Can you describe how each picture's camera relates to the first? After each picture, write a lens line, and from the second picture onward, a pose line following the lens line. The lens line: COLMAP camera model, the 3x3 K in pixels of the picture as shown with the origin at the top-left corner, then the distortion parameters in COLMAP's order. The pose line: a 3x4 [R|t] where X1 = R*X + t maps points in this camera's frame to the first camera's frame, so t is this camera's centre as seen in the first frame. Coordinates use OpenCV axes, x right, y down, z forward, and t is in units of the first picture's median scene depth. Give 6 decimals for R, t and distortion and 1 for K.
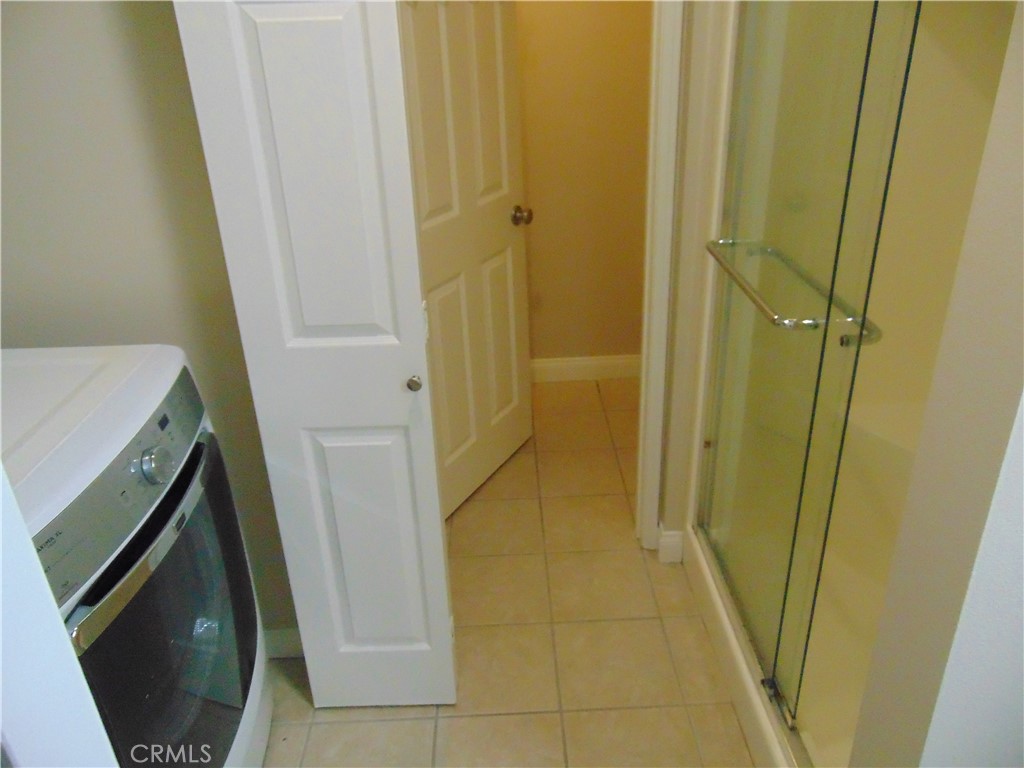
lens RADIAL K [[774.1, 0, 508.3], [0, 774.1, 388.3], [0, 0, 1]] dist [-0.004110, 0.037636]
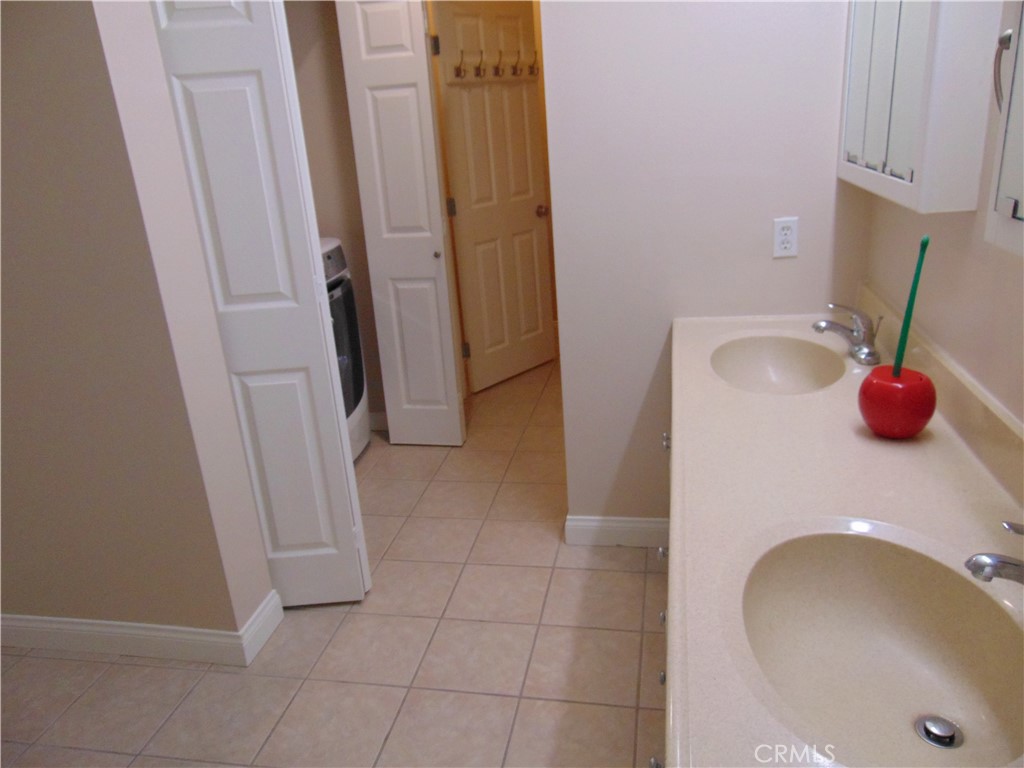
lens RADIAL K [[774.1, 0, 514.2], [0, 774.1, 380.5], [0, 0, 1]] dist [-0.004110, 0.037636]
pose [[0.979371, 0.044089, -0.197200, 0.509562], [-0.064358, 0.993144, -0.097584, 0.517600], [0.191546, 0.108262, 0.975494, -0.998569]]
